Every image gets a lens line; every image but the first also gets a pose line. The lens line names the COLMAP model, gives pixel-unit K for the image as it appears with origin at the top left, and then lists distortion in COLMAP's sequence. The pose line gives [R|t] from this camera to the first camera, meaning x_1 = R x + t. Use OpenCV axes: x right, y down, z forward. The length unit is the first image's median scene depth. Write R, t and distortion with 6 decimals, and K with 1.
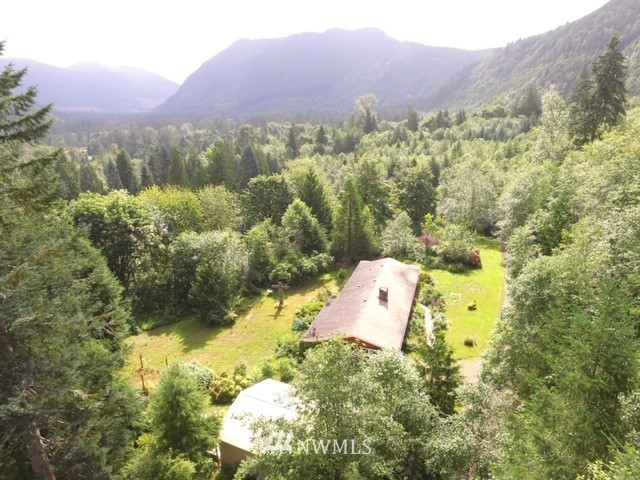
lens RADIAL K [[425.2, 0, 316.1], [0, 425.2, 243.5], [0, 0, 1]] dist [-0.124169, 0.085447]
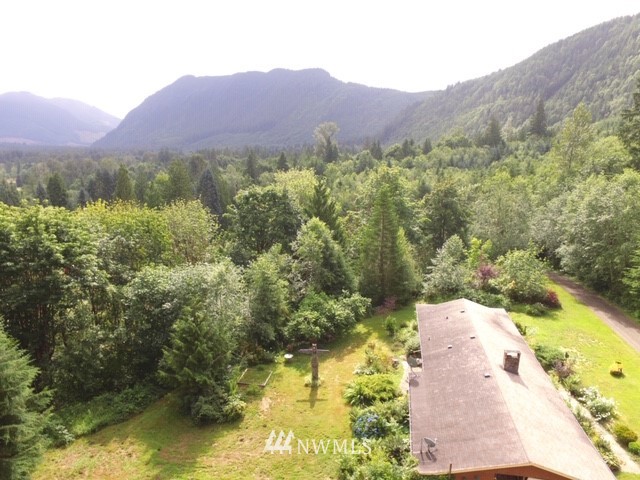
lens RADIAL K [[425.2, 0, 316.1], [0, 425.2, 243.5], [0, 0, 1]] dist [-0.124169, 0.085447]
pose [[0.991531, -0.006340, 0.129719, -0.137818], [0.017308, 0.996349, -0.083599, -0.002365], [-0.128716, 0.085136, 0.988020, 0.328833]]
